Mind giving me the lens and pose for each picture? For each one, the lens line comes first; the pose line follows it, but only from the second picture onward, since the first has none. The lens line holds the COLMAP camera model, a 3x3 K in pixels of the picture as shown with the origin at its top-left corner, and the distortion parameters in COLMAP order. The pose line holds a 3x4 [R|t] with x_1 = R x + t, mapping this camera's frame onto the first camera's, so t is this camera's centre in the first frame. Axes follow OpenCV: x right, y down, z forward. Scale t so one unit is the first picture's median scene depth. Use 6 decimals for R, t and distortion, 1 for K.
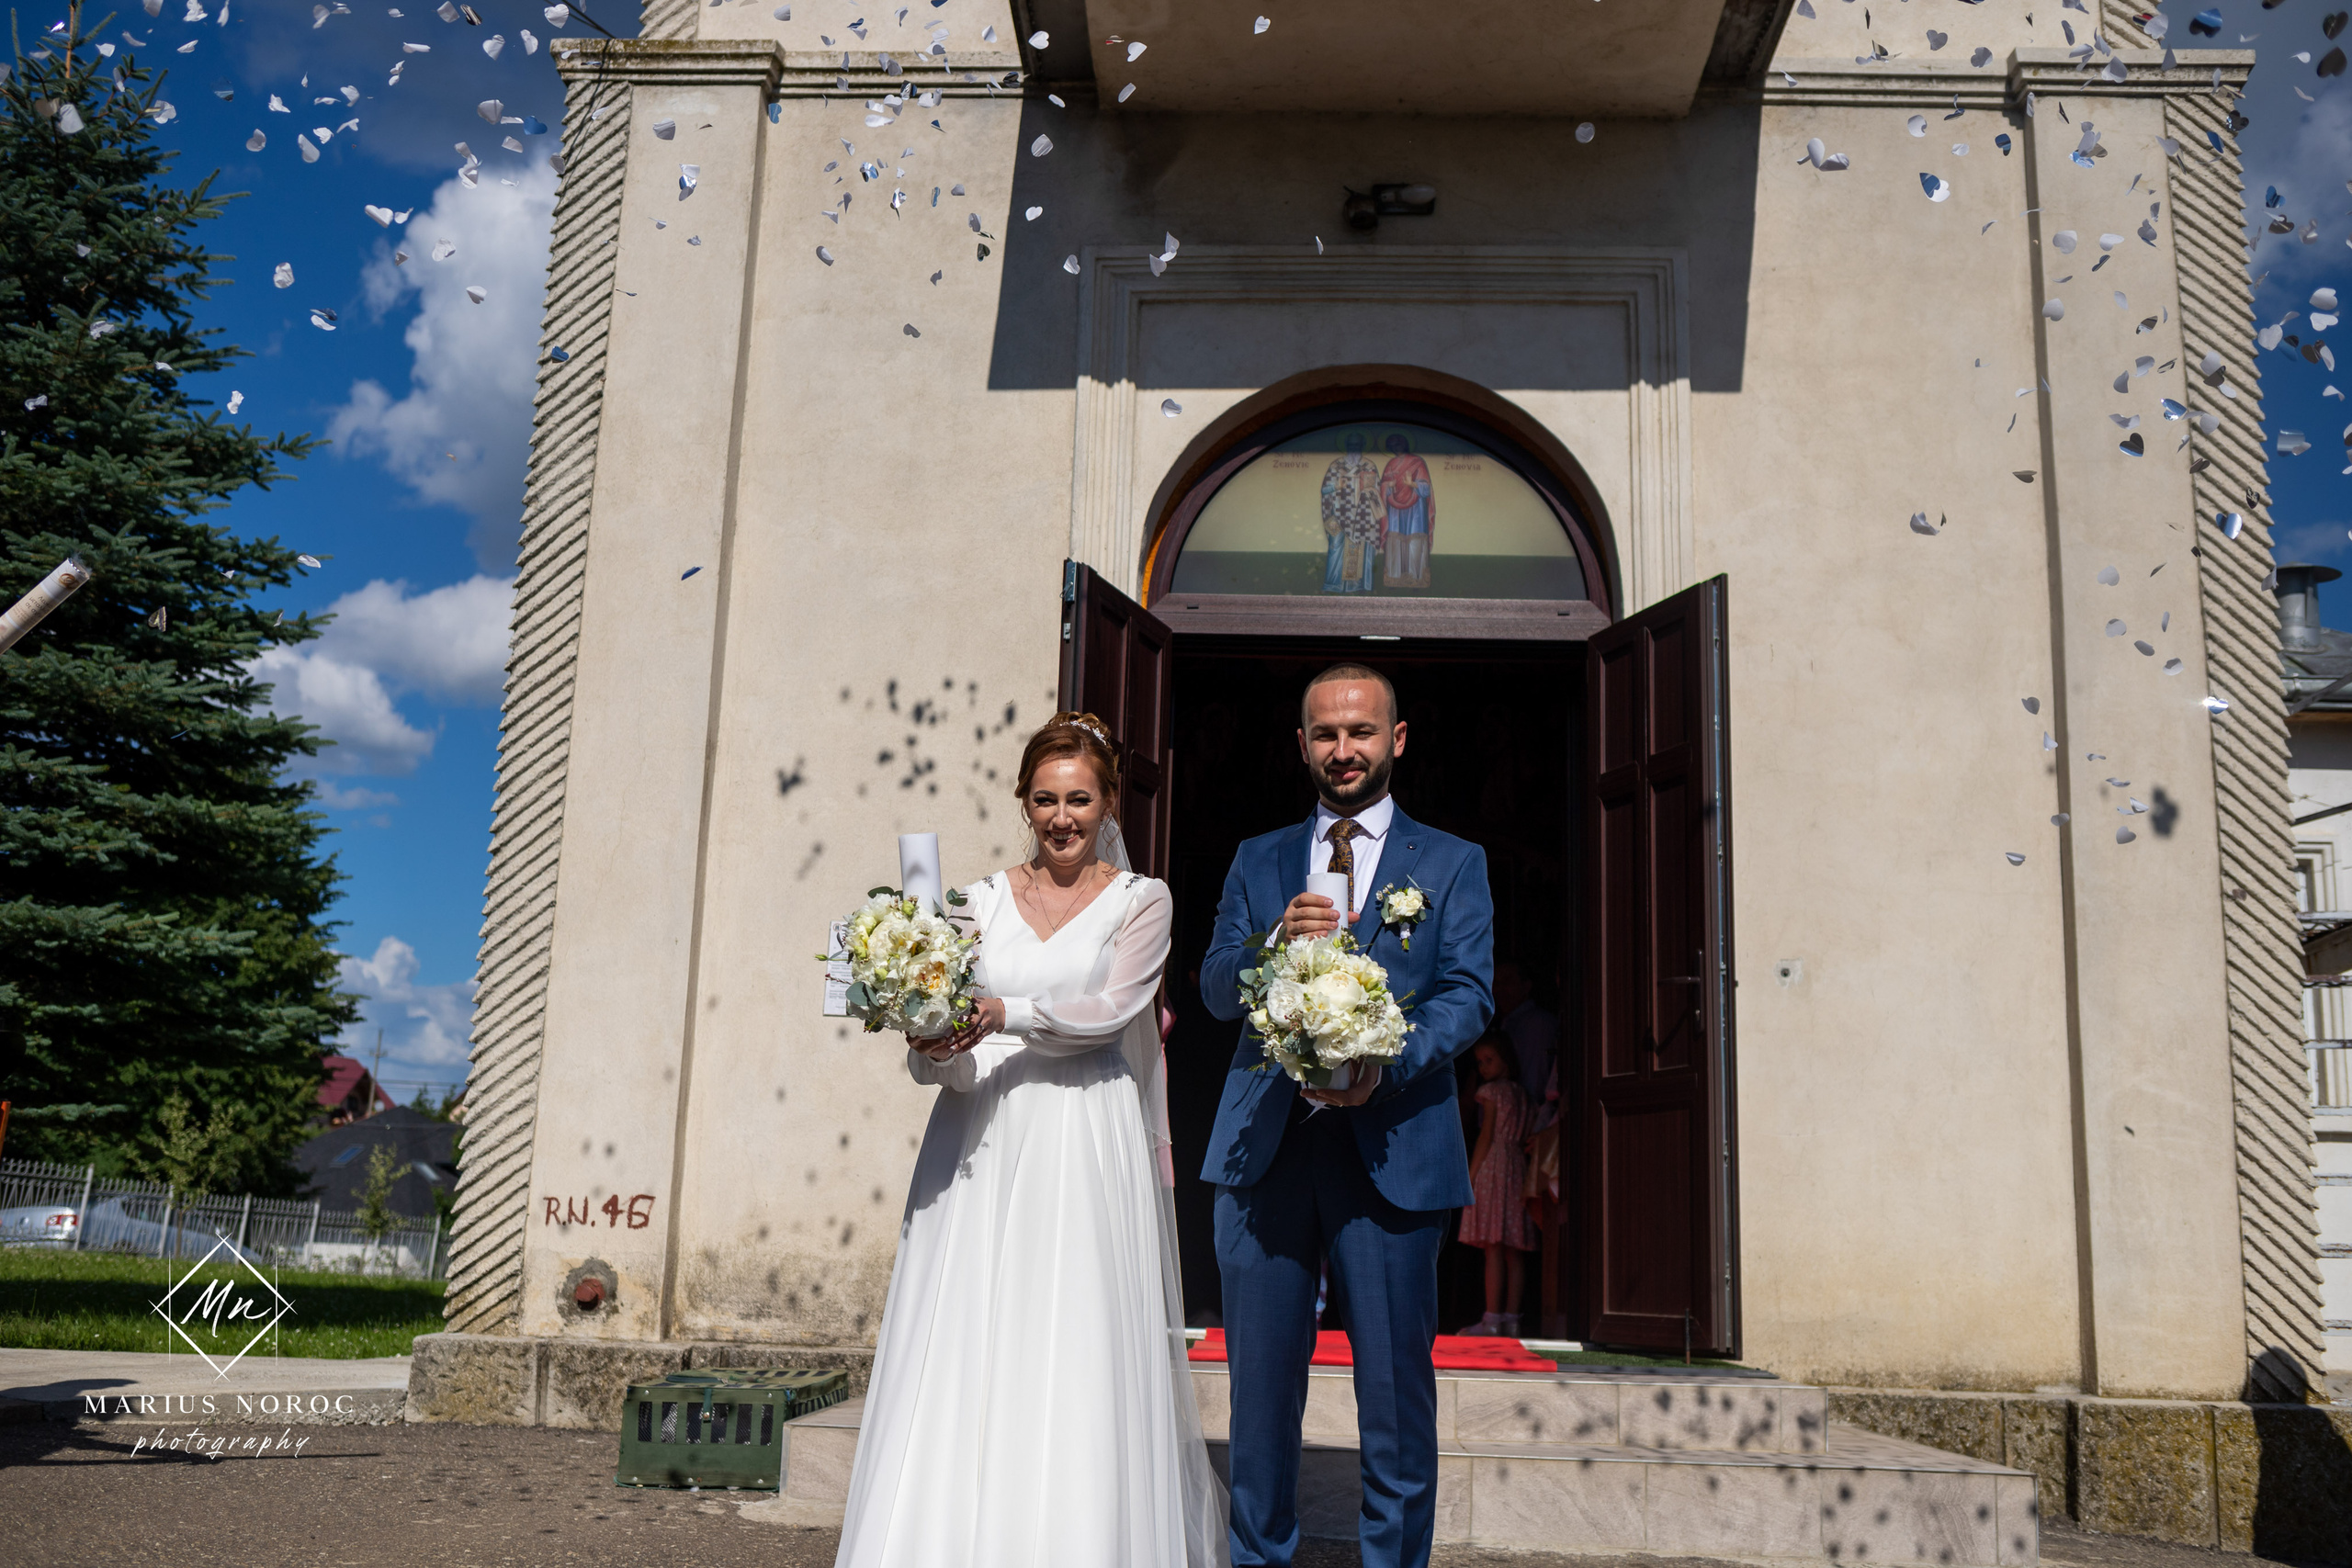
lens RADIAL K [[2407.5, 0, 1220.8], [0, 2407.5, 728.9], [0, 0, 1]] dist [-0.031400, 0.000000]
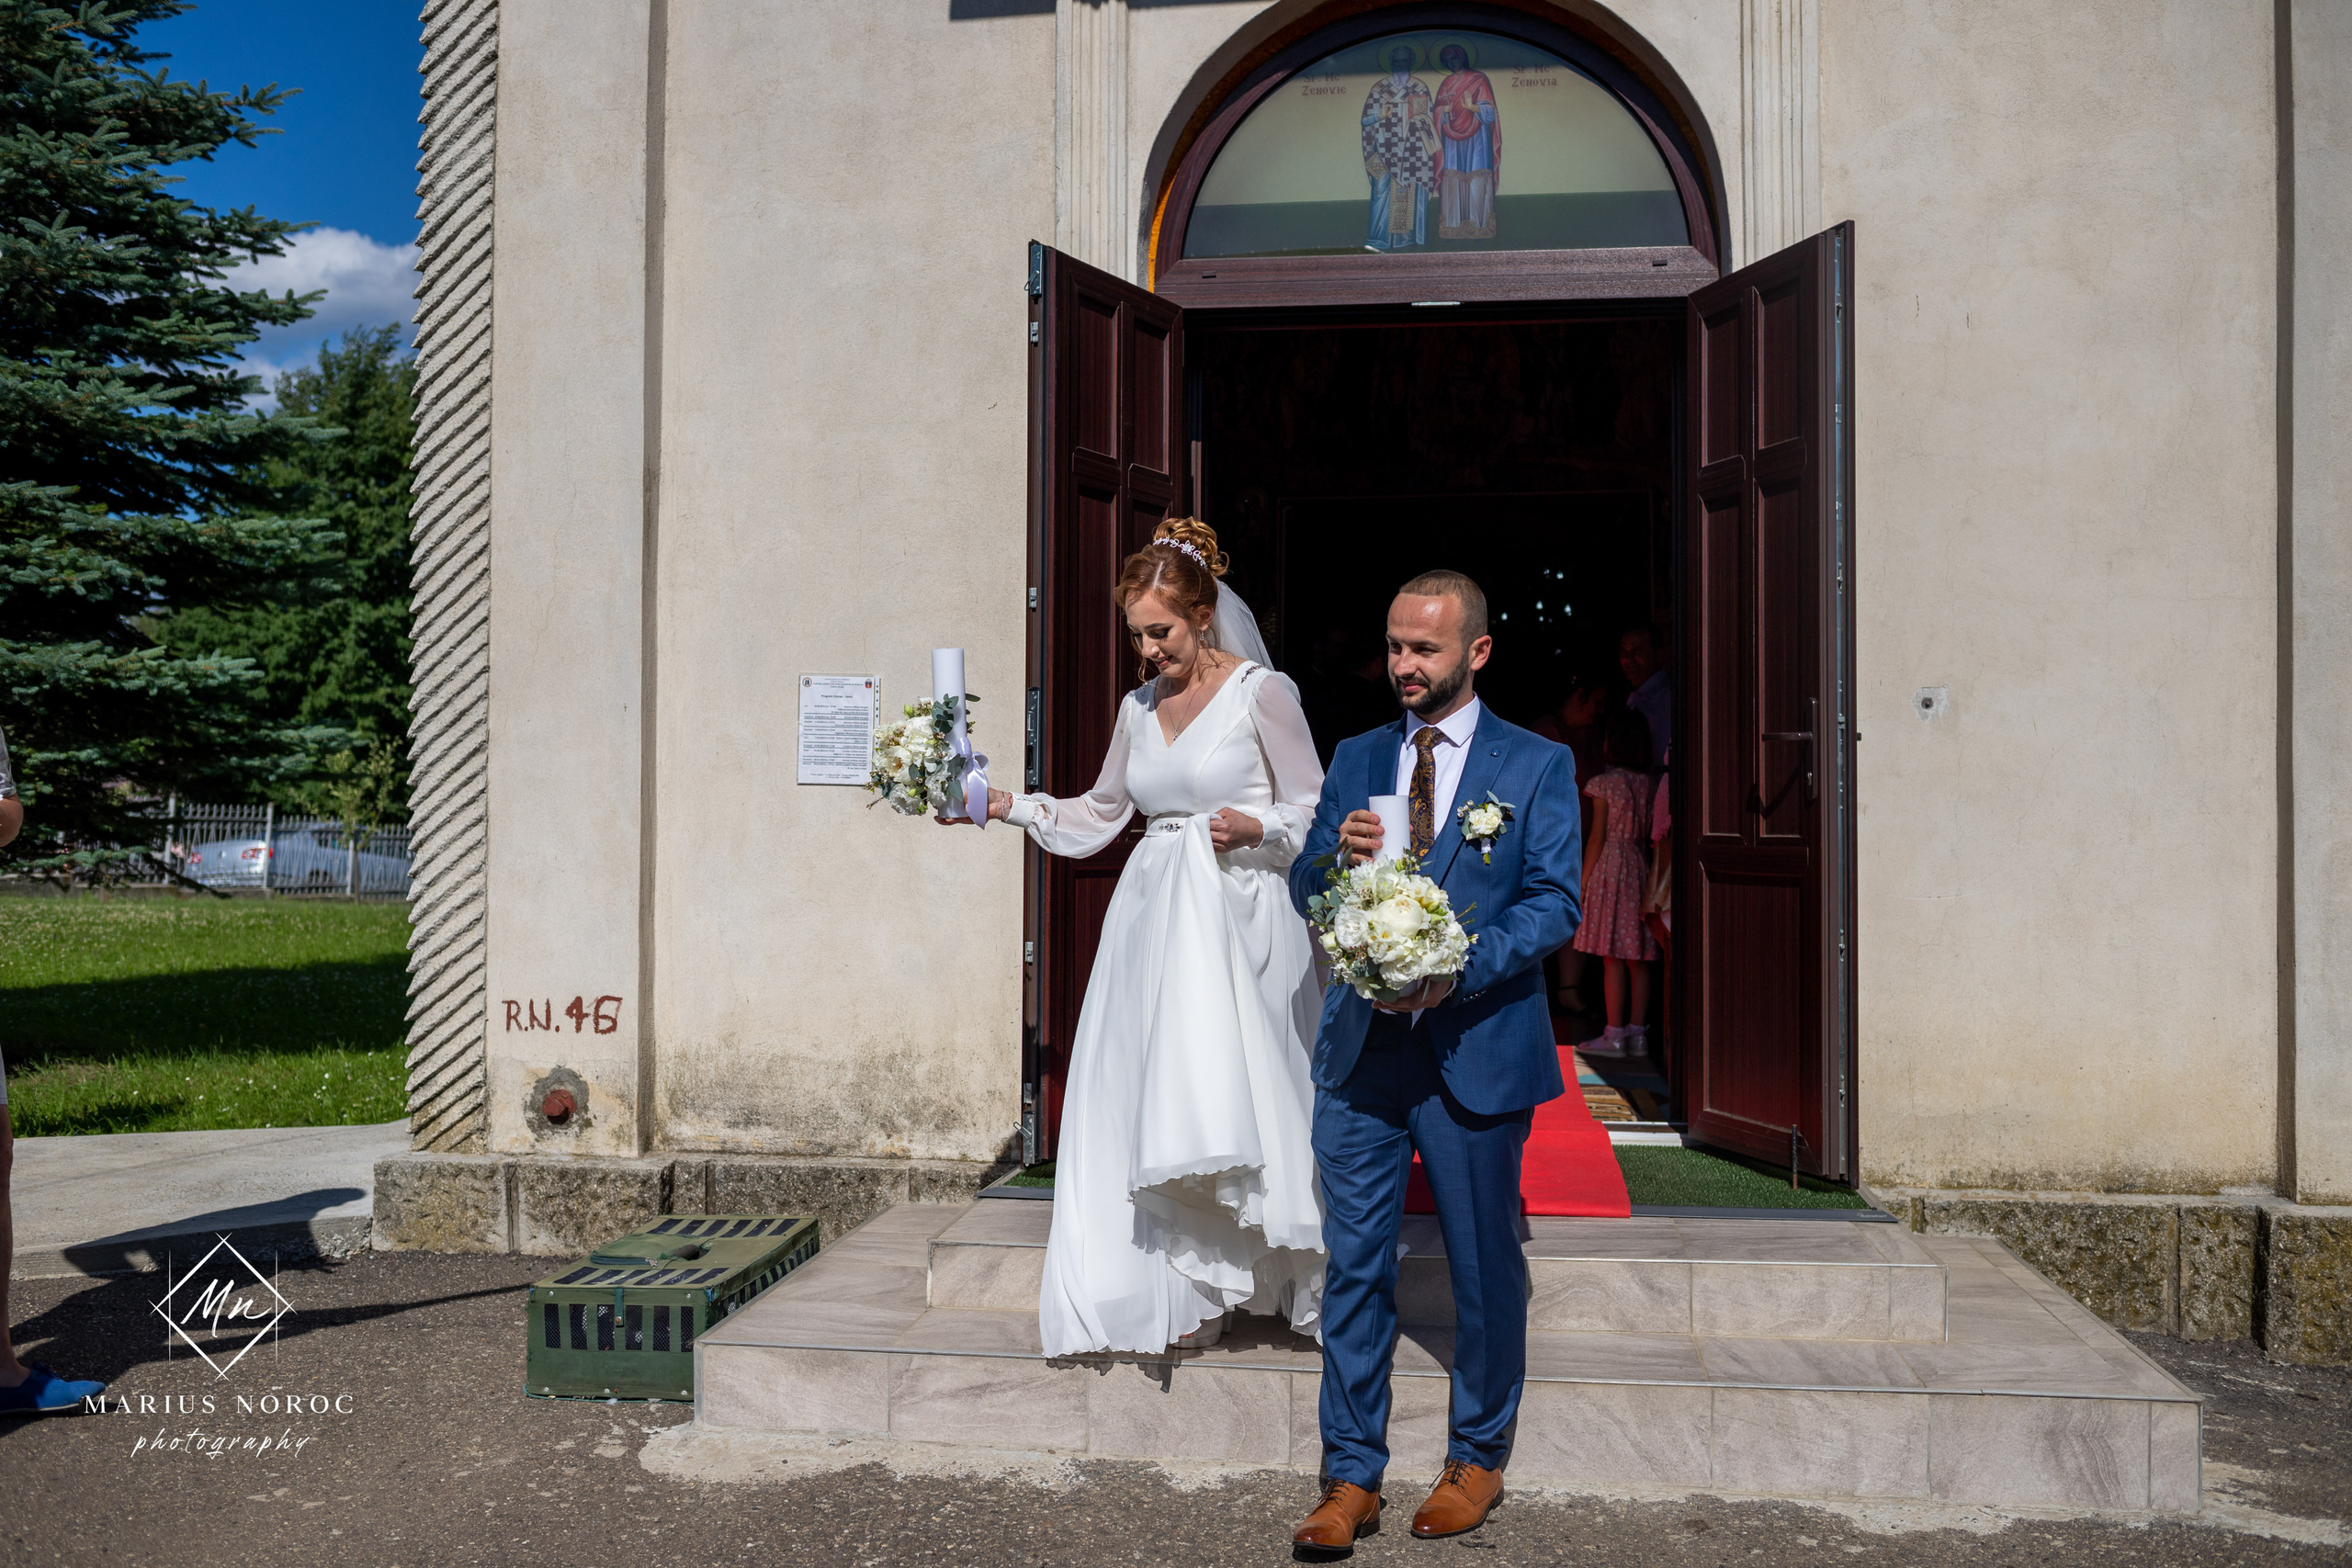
lens RADIAL K [[2407.5, 0, 1197.9], [0, 2407.5, 782.4], [0, 0, 1]] dist [-0.031400, 0.000000]
pose [[0.994679, -0.029941, -0.098578, 0.061629], [0.049836, 0.977274, 0.206040, -0.051721], [0.090169, -0.209856, 0.973566, 0.156660]]
